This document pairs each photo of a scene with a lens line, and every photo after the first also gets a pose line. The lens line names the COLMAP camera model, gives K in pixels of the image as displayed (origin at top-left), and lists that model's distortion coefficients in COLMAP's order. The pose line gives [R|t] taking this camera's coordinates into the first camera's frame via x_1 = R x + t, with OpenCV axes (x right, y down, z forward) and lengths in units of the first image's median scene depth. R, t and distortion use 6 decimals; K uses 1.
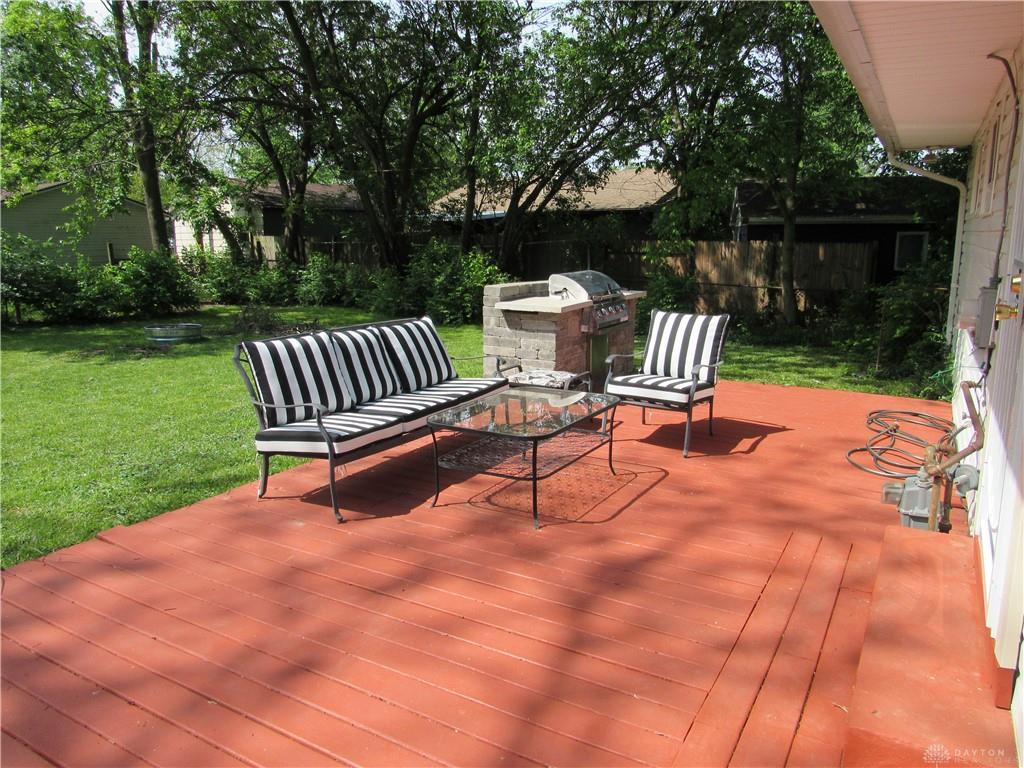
lens RADIAL K [[729.3, 0, 511.4], [0, 729.3, 385.1], [0, 0, 1]] dist [-0.024340, -0.004249]
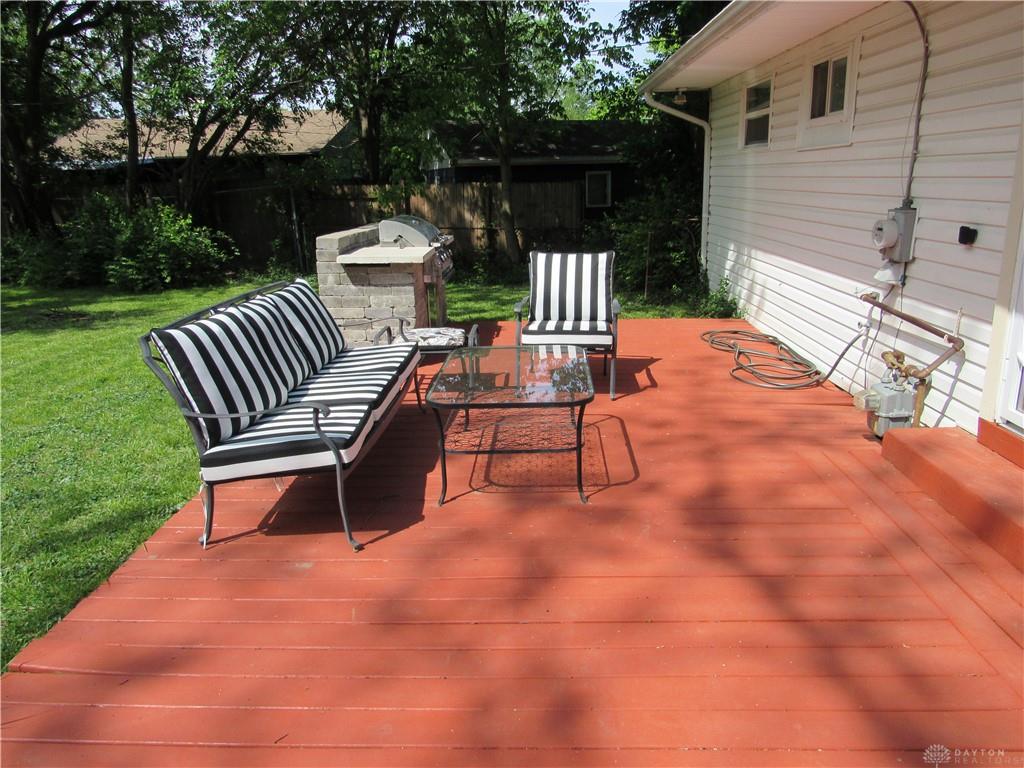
lens RADIAL K [[729.3, 0, 511.4], [0, 729.3, 385.1], [0, 0, 1]] dist [-0.024340, -0.004249]
pose [[0.881435, -0.144491, 0.449662, -0.246768], [0.113444, 0.988953, 0.095407, -0.022755], [-0.458480, -0.033084, 0.888089, 0.150380]]
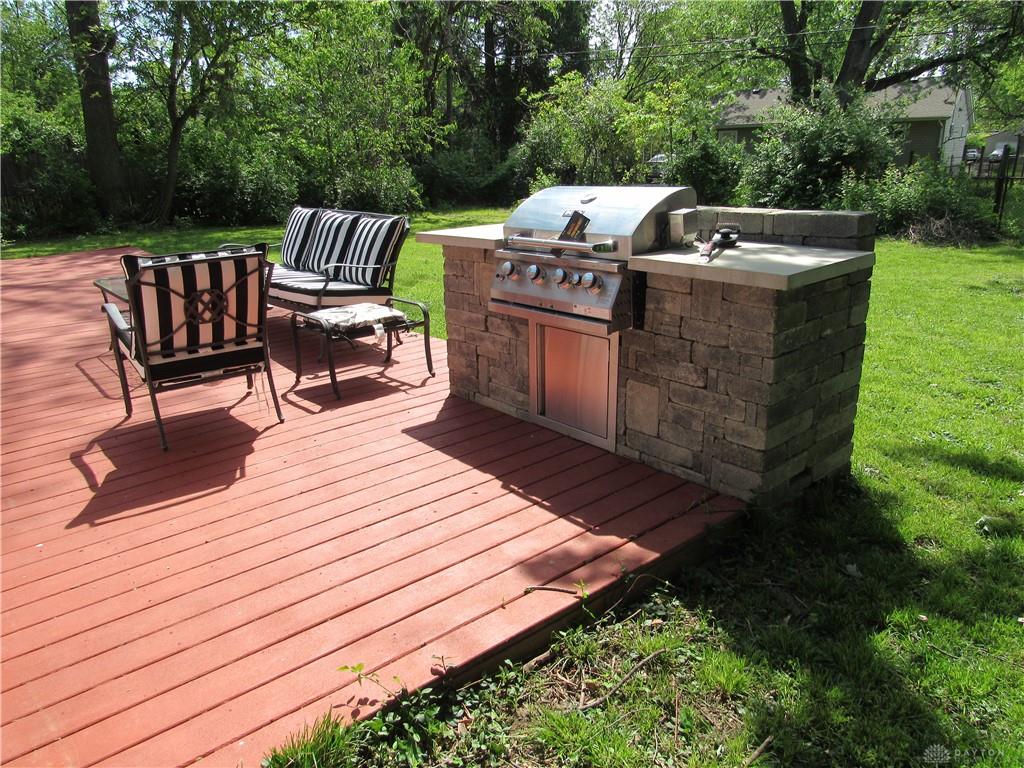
lens RADIAL K [[729.3, 0, 511.4], [0, 729.3, 385.1], [0, 0, 1]] dist [-0.024340, -0.004249]
pose [[-0.320822, 0.287275, -0.902522, 0.606251], [-0.167425, 0.920686, 0.352572, -0.203399], [0.932224, 0.264217, -0.247279, 1.199141]]
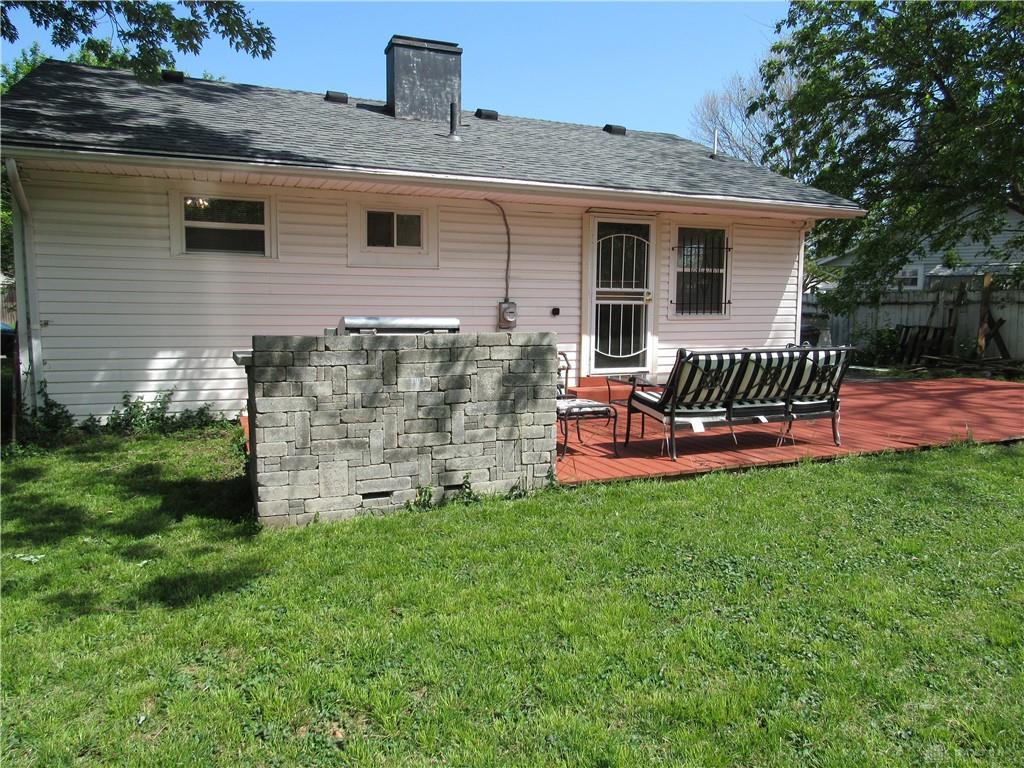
lens RADIAL K [[729.3, 0, 511.4], [0, 729.3, 385.1], [0, 0, 1]] dist [-0.024340, -0.004249]
pose [[-0.788619, -0.070841, 0.610788, -0.473074], [0.119586, 0.956703, 0.265365, -0.292745], [-0.603141, 0.282314, -0.746002, 1.634468]]
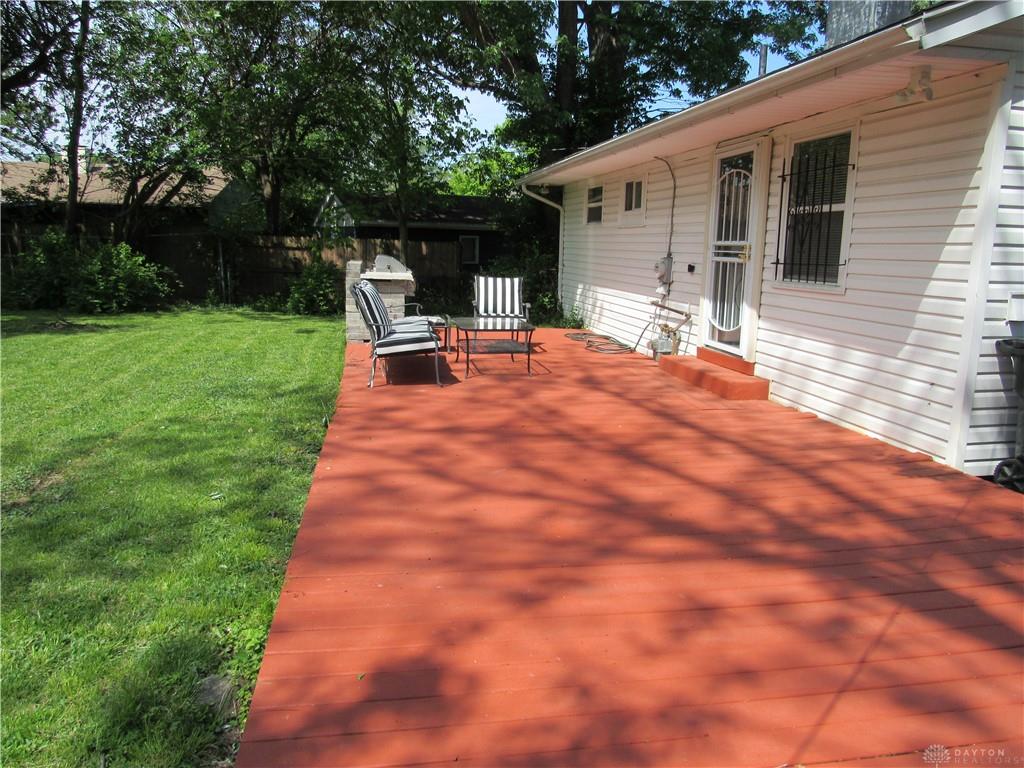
lens RADIAL K [[729.3, 0, 511.4], [0, 729.3, 385.1], [0, 0, 1]] dist [-0.024340, -0.004249]
pose [[0.757431, -0.097183, 0.645642, -0.743252], [0.098953, 0.994524, 0.033611, 0.084623], [-0.645374, 0.038430, 0.762900, -0.269768]]
